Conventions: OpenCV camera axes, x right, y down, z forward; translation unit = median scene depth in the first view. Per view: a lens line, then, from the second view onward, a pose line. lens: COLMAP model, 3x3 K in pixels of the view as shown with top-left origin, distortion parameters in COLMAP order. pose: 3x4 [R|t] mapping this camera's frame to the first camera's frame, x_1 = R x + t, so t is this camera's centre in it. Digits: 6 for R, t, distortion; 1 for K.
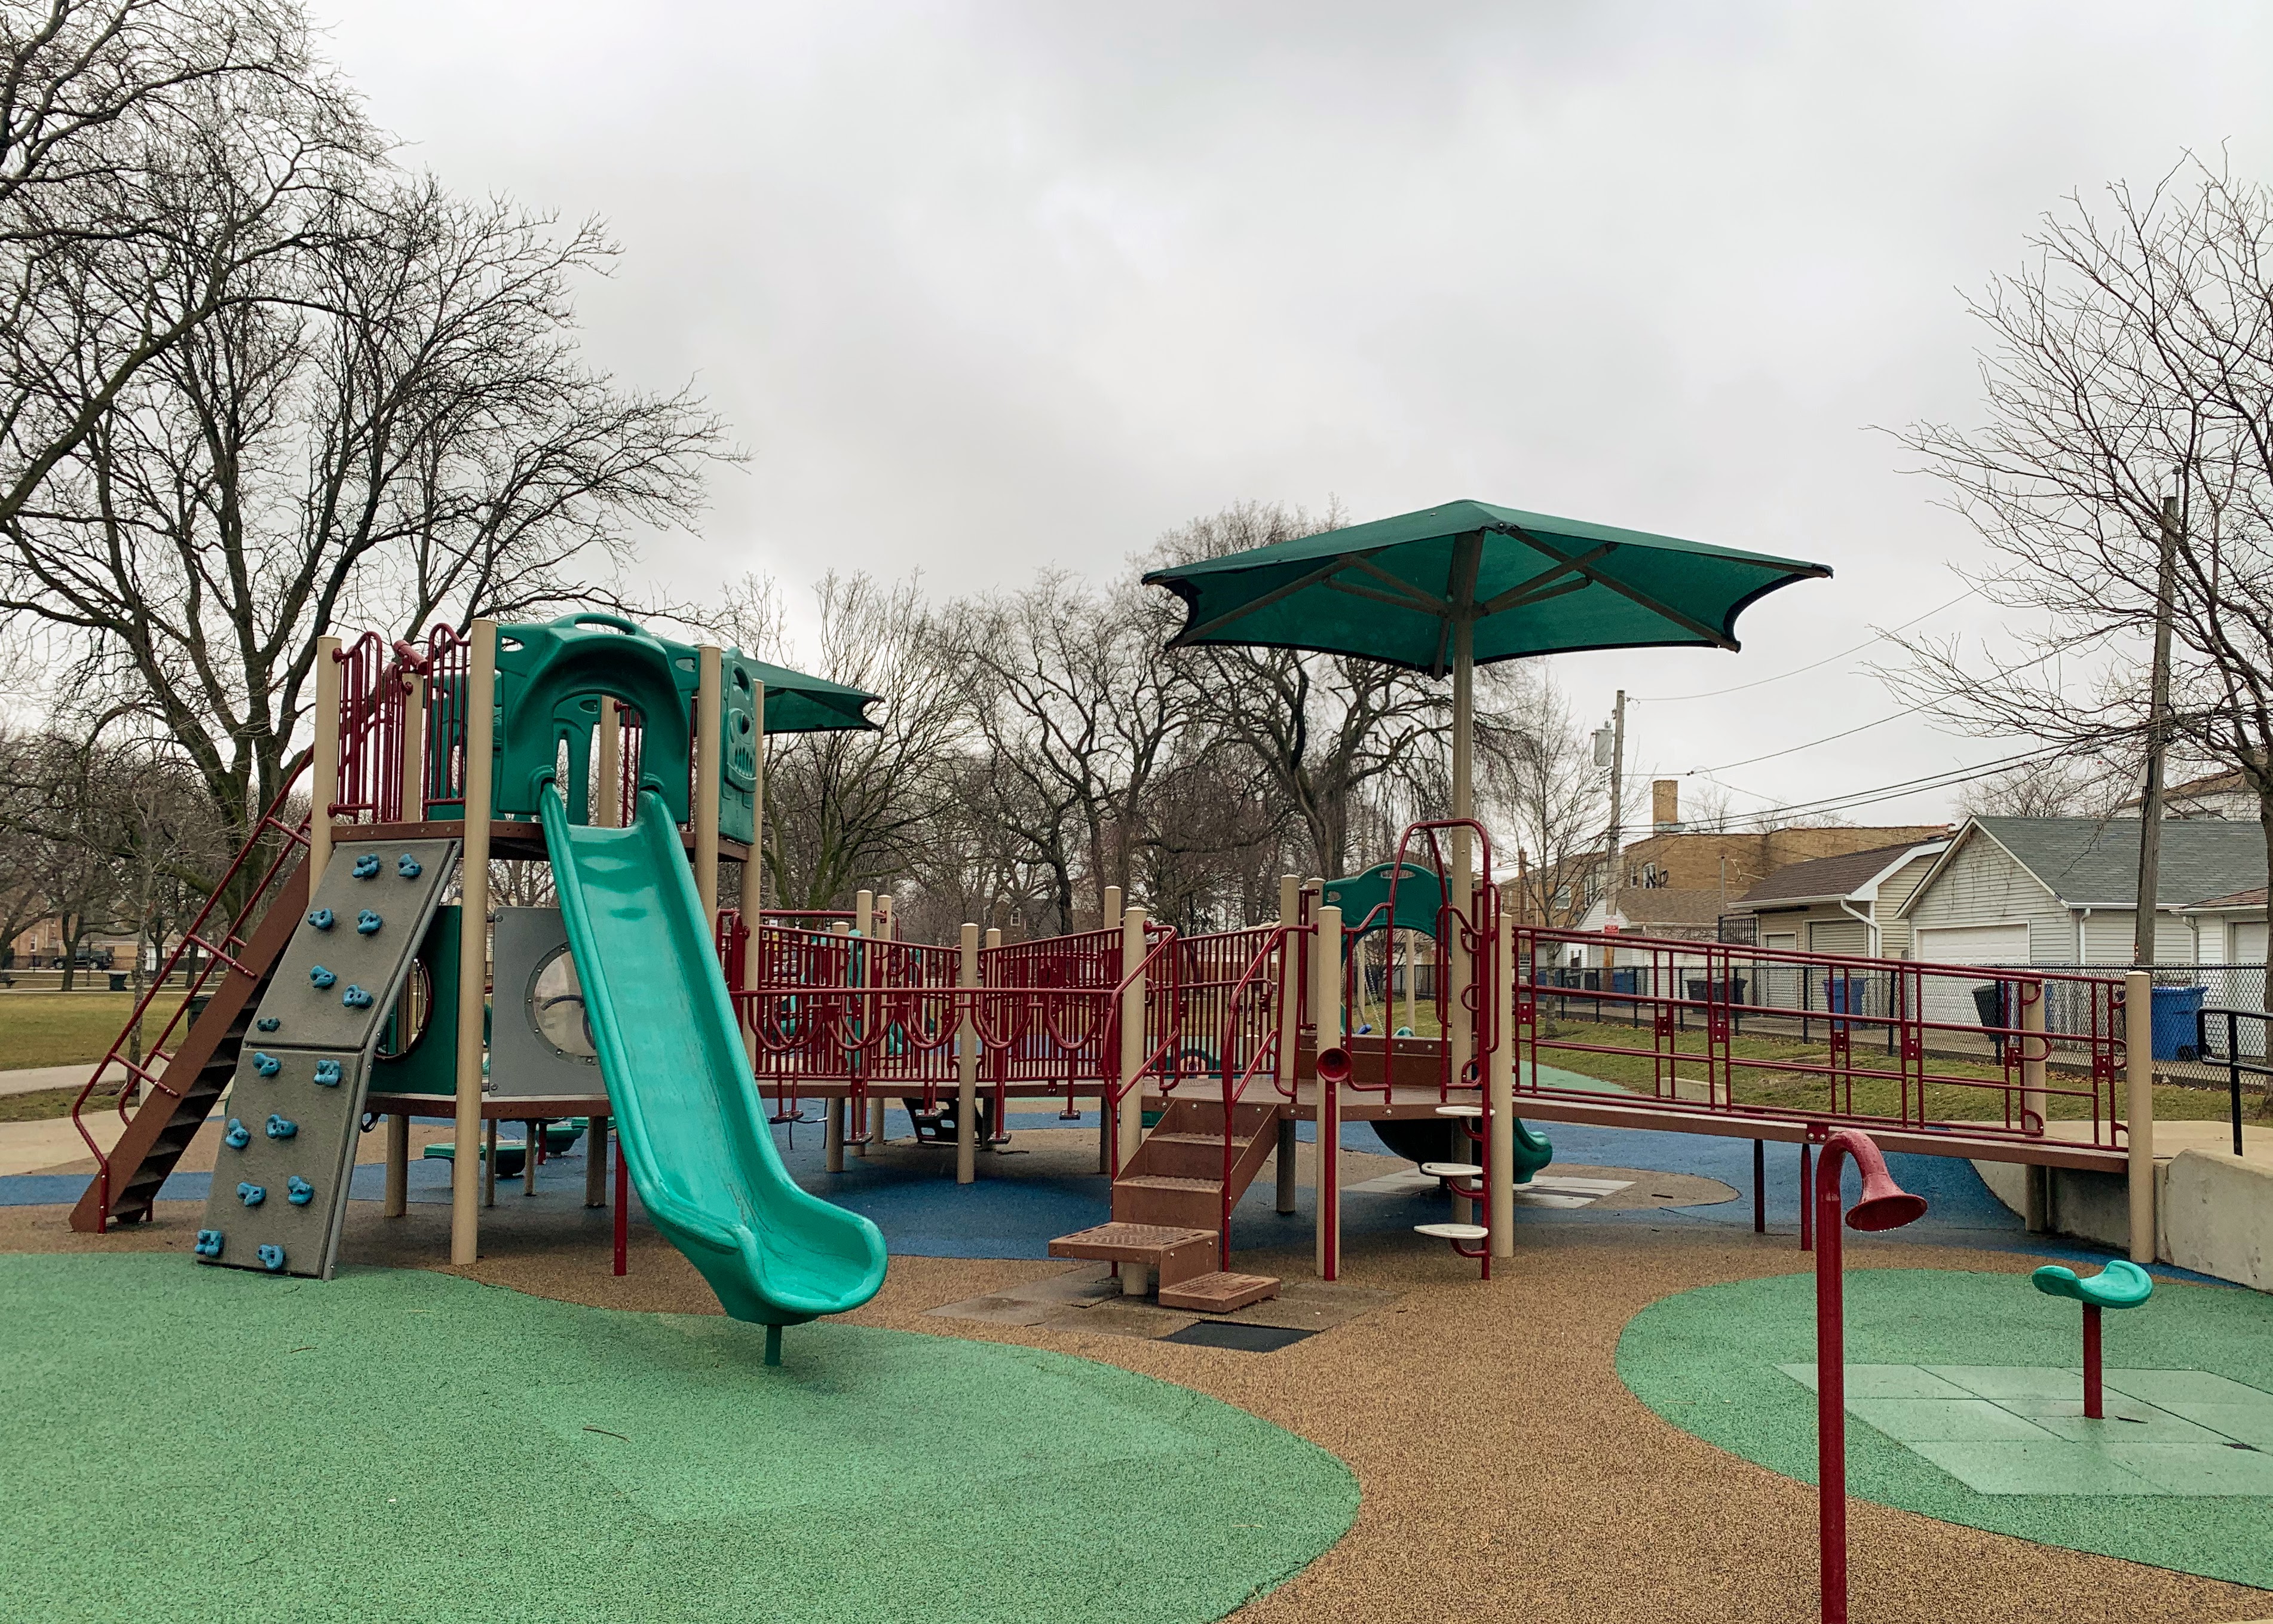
lens RADIAL K [[1773.9, 0, 1115.3], [0, 1773.9, 892.1], [0, 0, 1]] dist [0.024223, -0.005879]
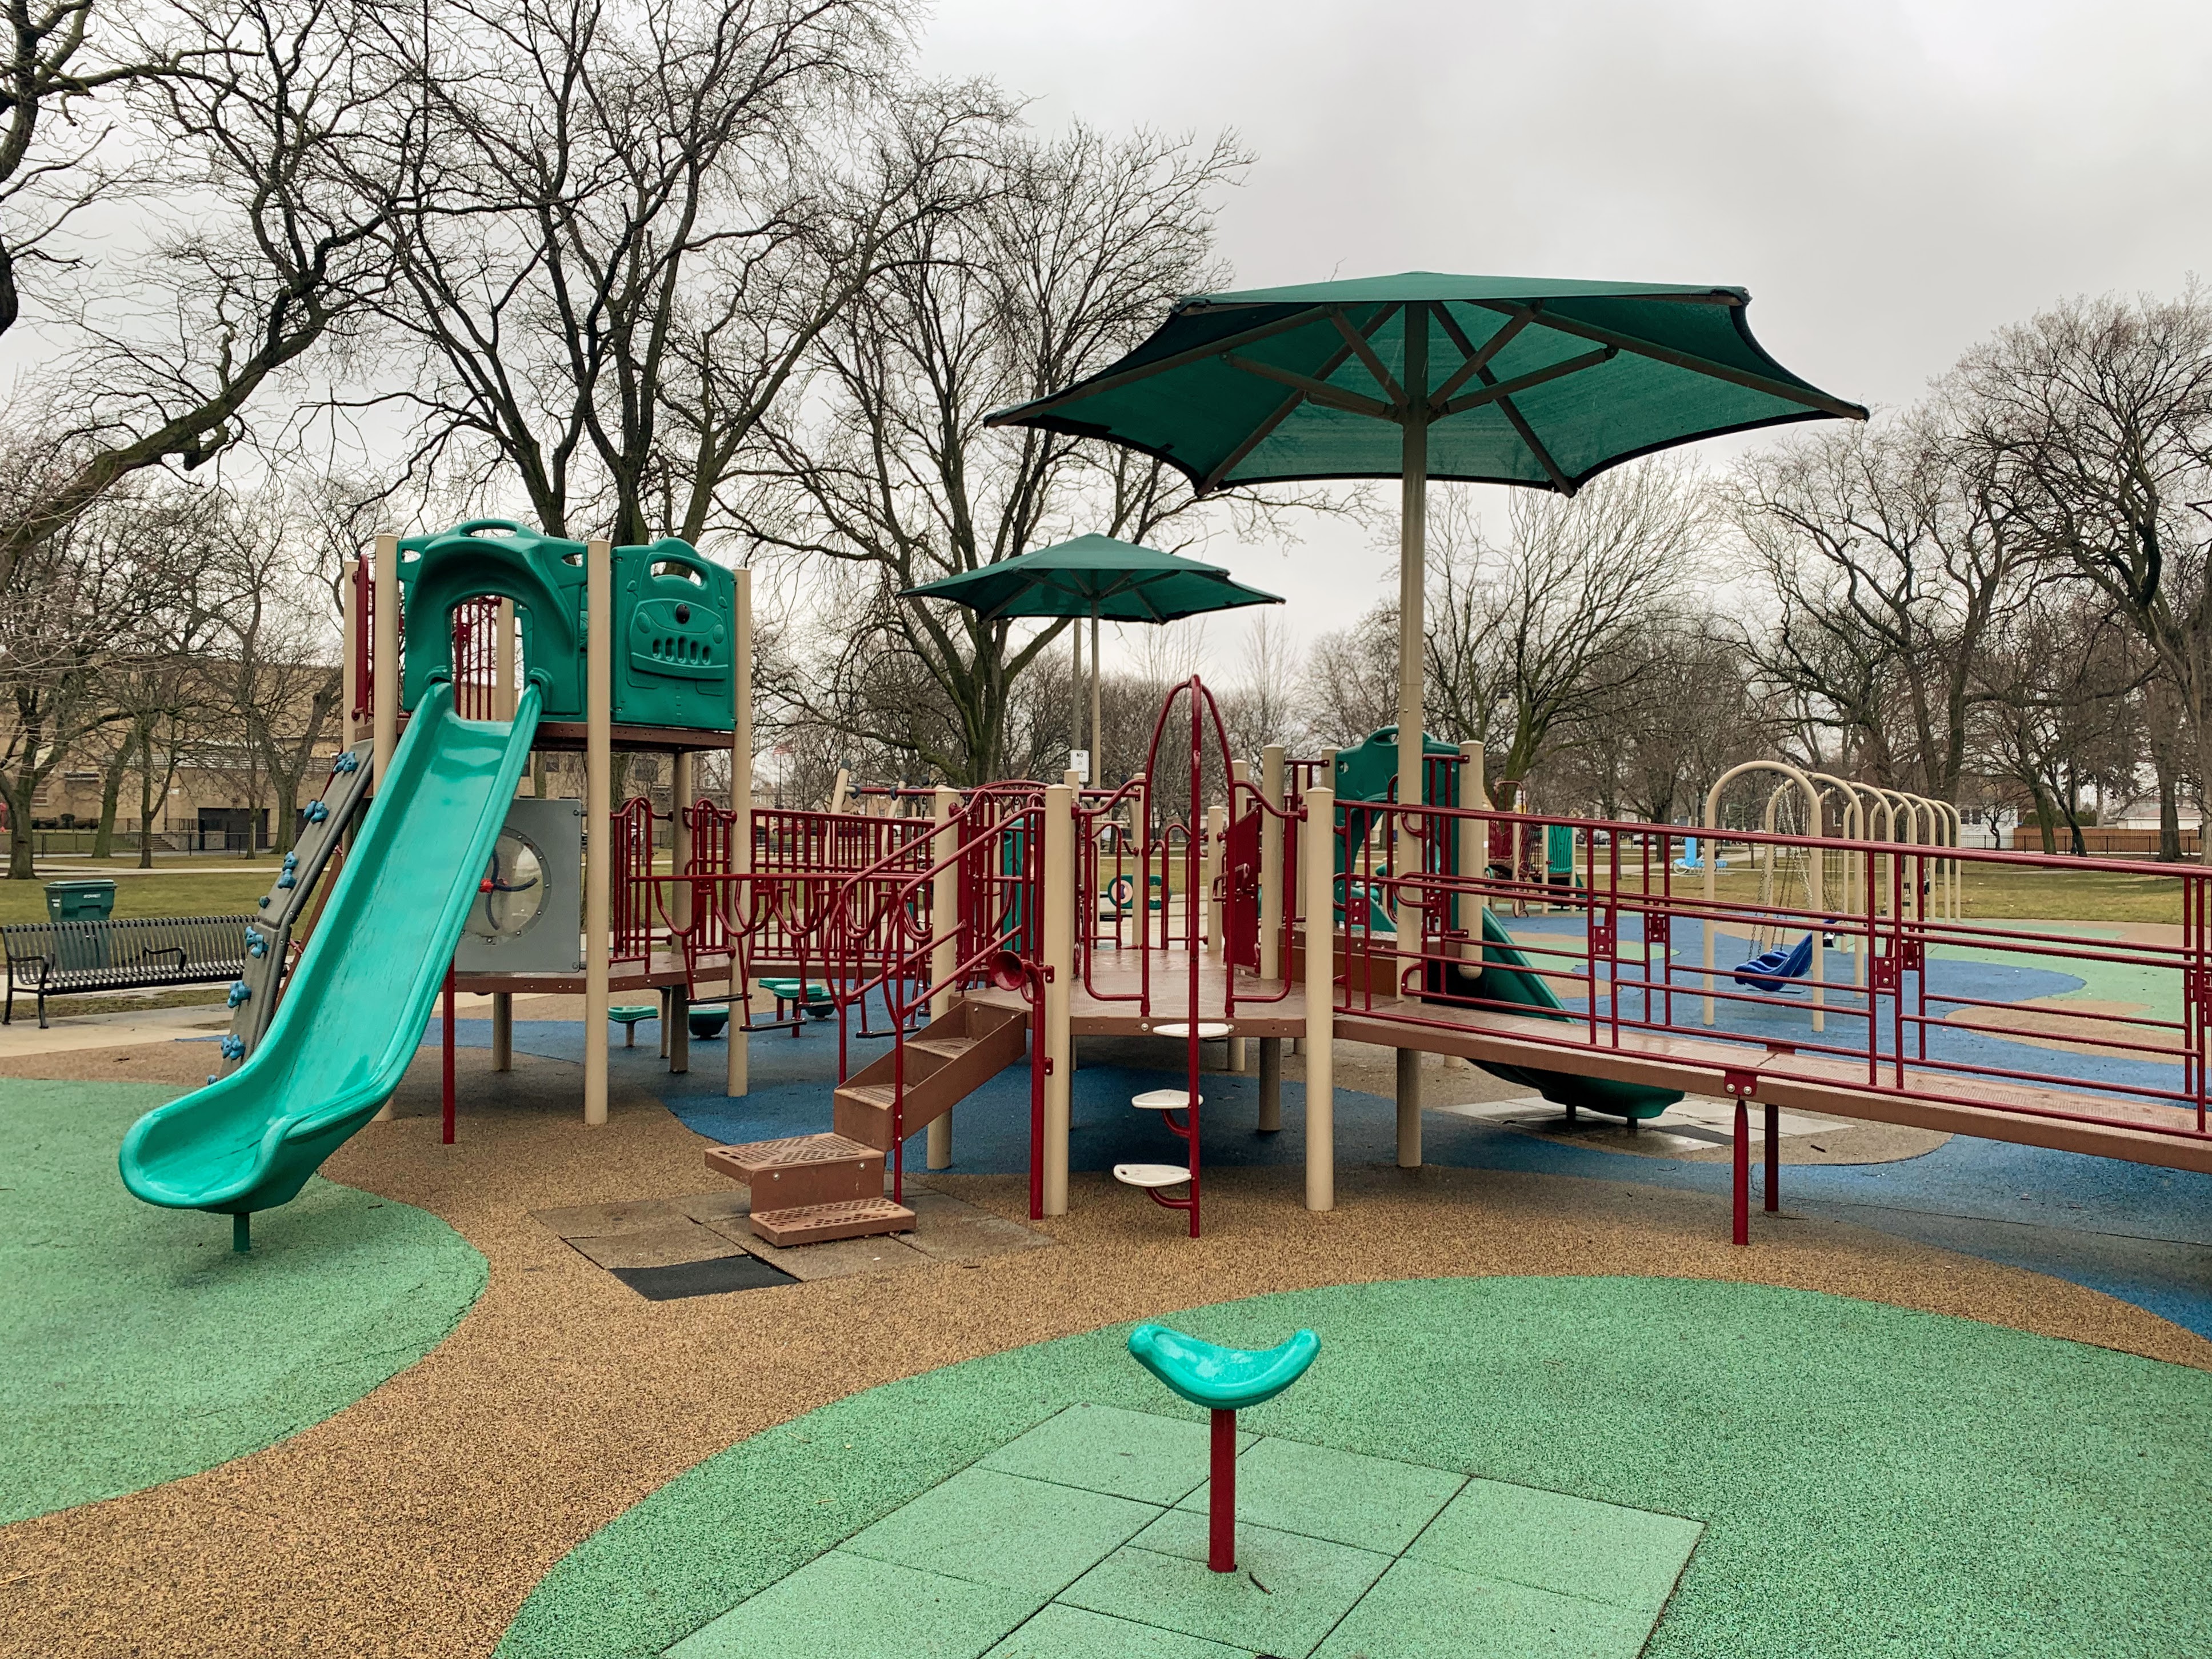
lens RADIAL K [[1677.5, 0, 1098.8], [0, 1677.5, 819.2], [0, 0, 1]] dist [0.062116, -0.075684]
pose [[0.874286, -0.008590, -0.485335, 0.122726], [0.024868, 0.999323, 0.027111, 0.000839], [0.484774, -0.035772, 0.873908, 0.068893]]
